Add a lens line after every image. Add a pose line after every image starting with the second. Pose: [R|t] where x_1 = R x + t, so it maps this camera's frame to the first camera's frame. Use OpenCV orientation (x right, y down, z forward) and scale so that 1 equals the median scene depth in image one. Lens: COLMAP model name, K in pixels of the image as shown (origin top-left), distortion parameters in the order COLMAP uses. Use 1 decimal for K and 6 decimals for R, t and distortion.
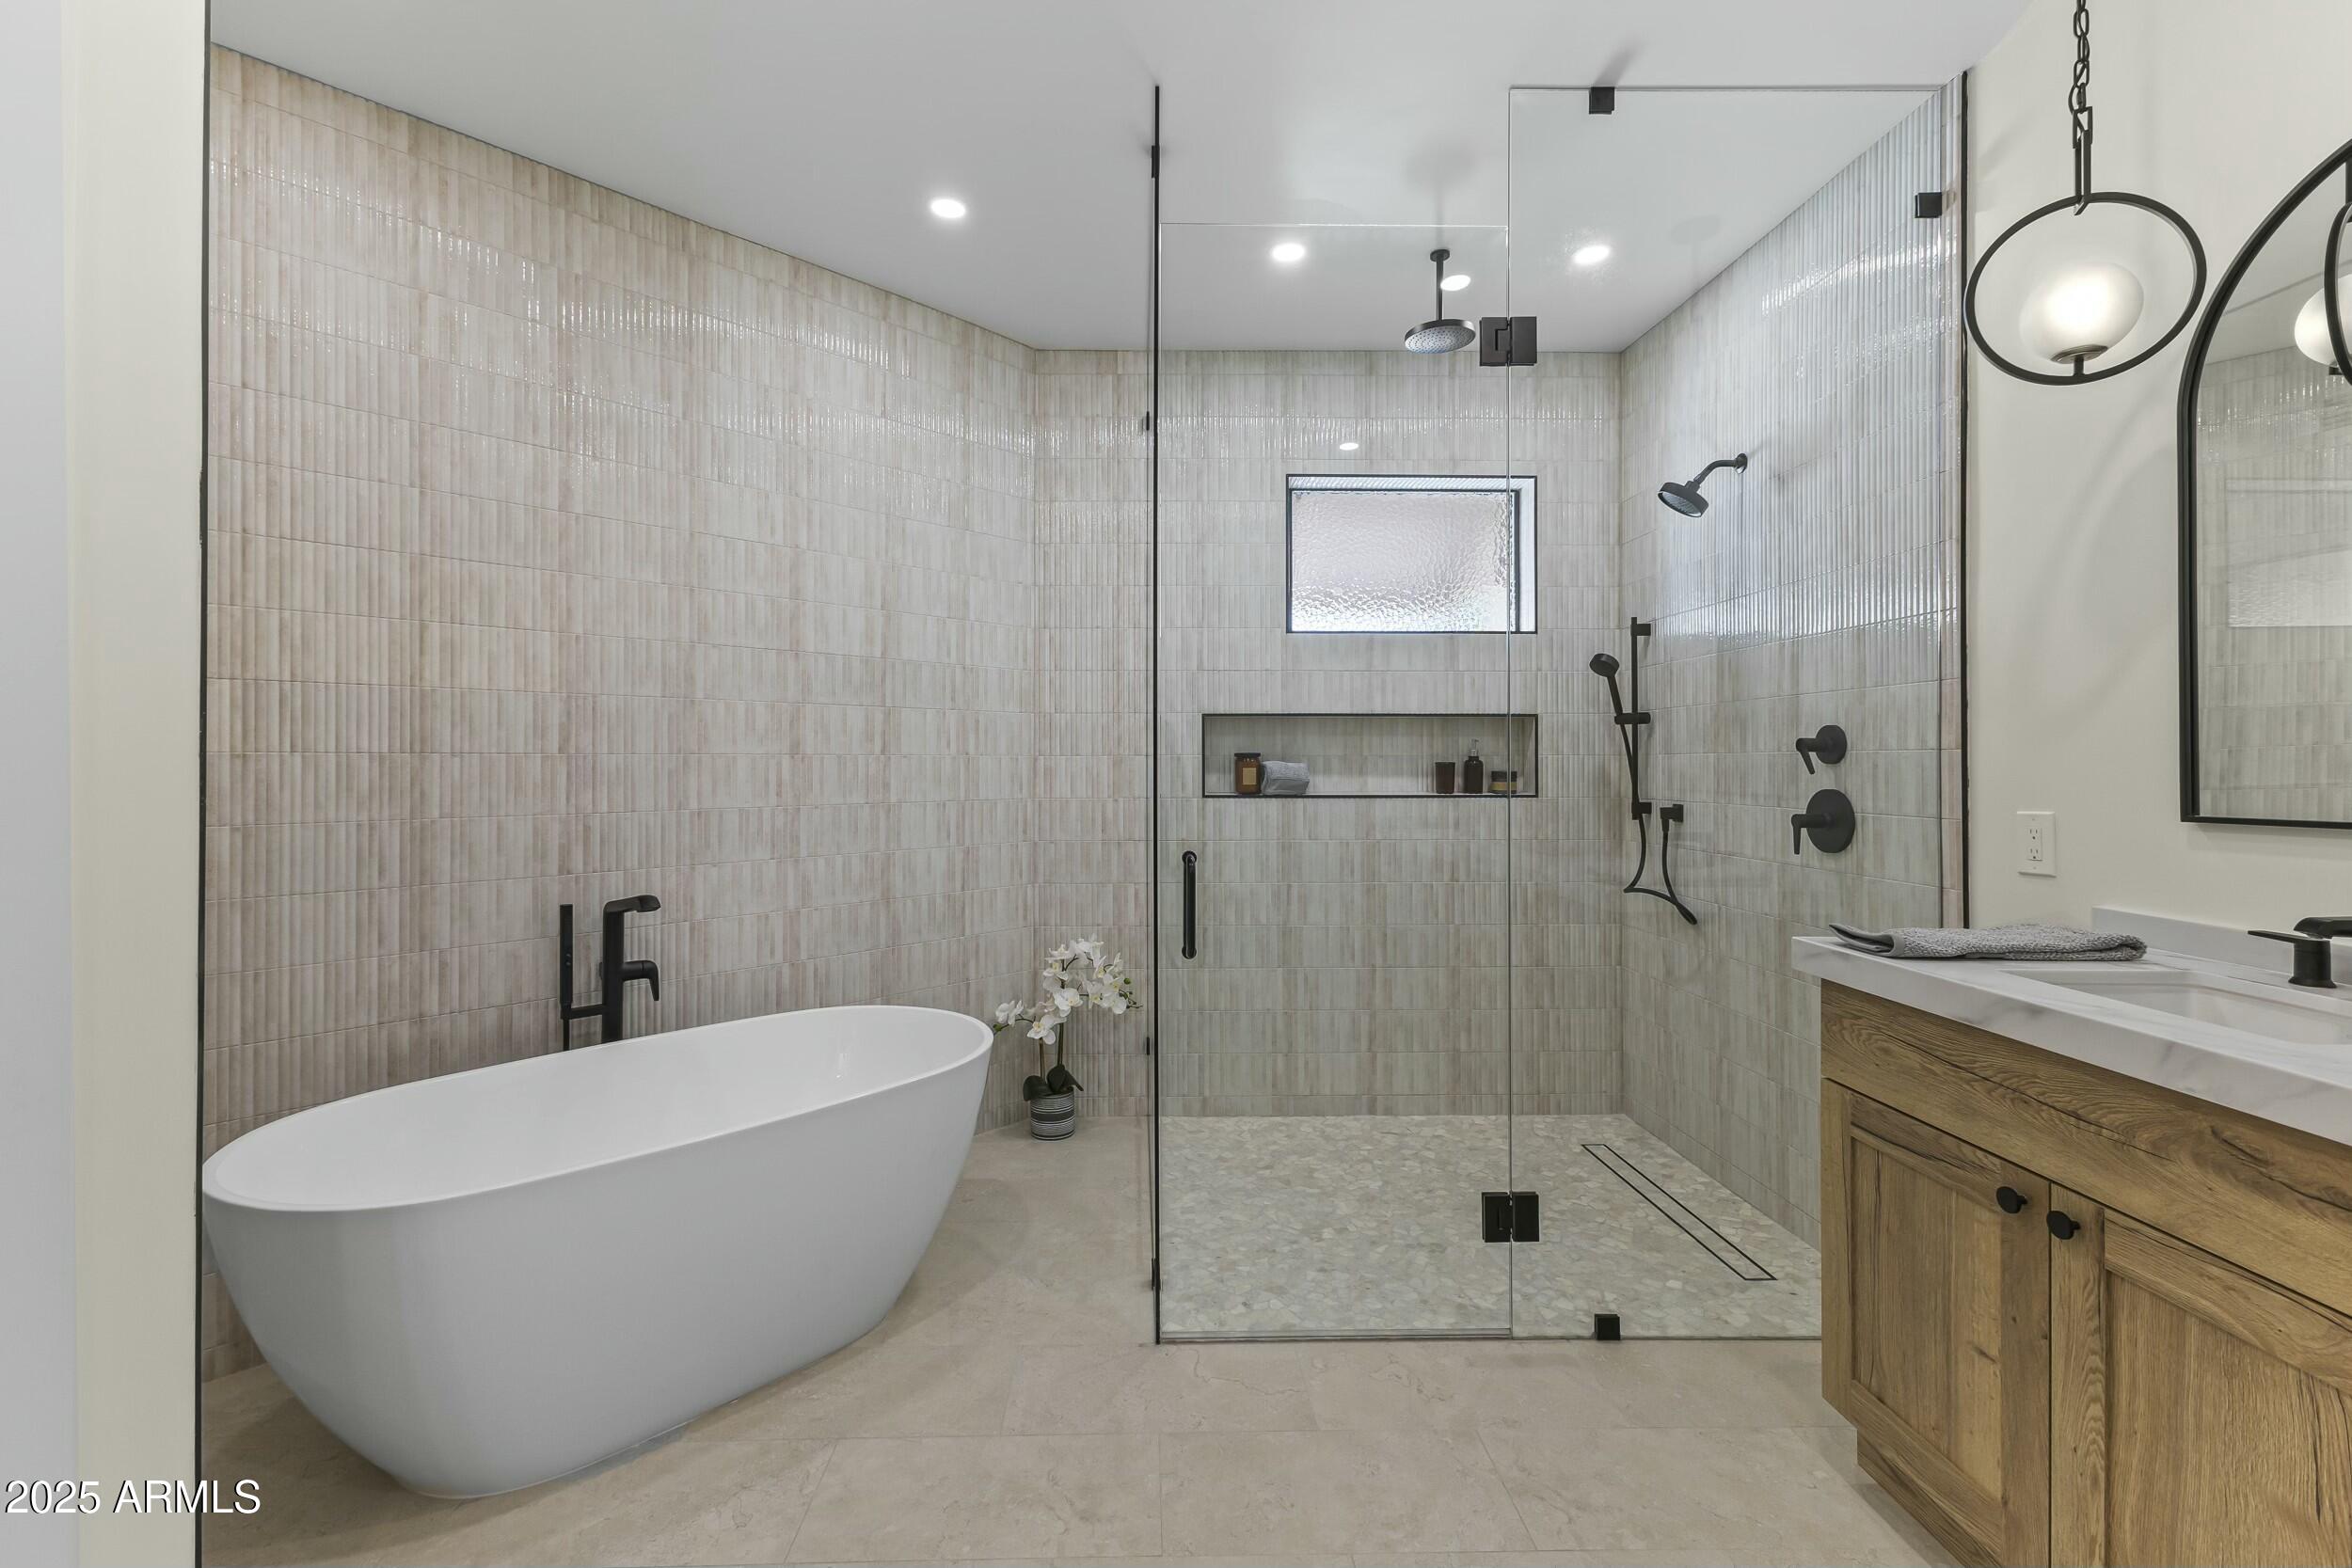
lens RADIAL K [[1018.8, 0, 1169.1], [0, 1018.8, 763.3], [0, 0, 1]] dist [0.010302, -0.003054]
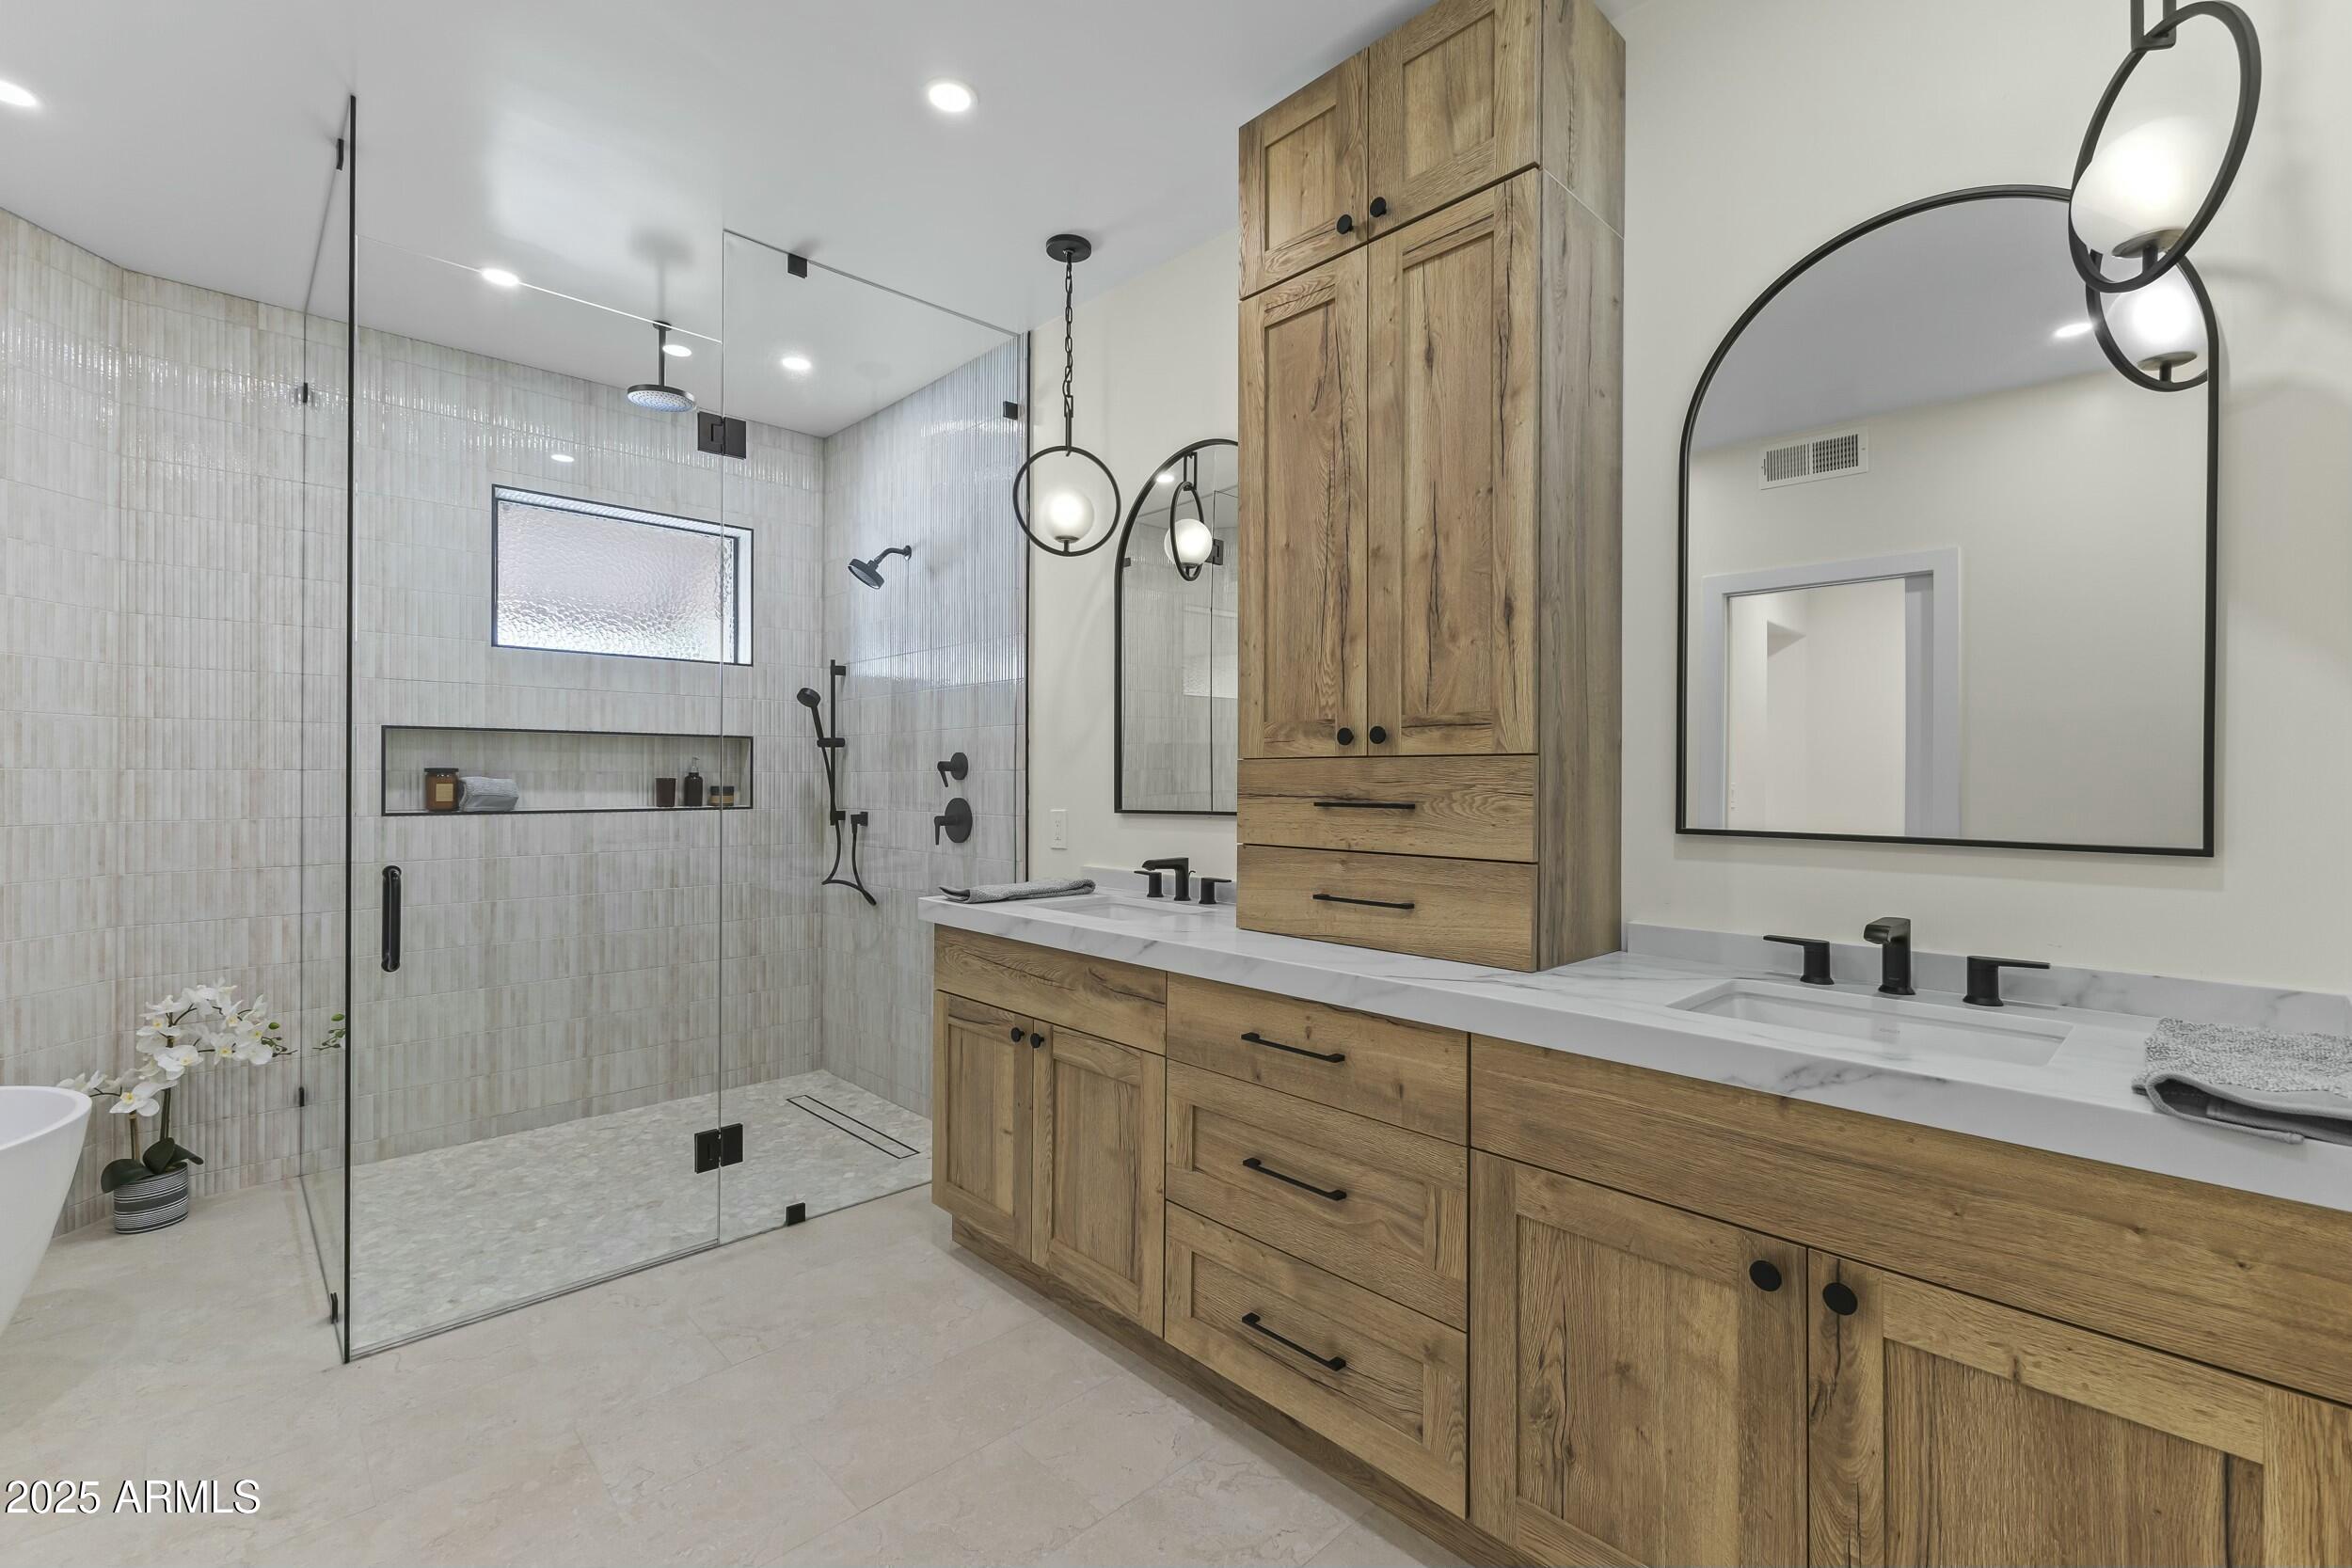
lens RADIAL K [[1018.8, 0, 1168.1], [0, 1018.8, 767.9], [0, 0, 1]] dist [0.010302, -0.003054]
pose [[0.751953, 0.007990, 0.659169, -0.052817], [-0.001244, 0.999942, -0.010701, -0.000873], [-0.659216, 0.007226, 0.751919, -0.204123]]
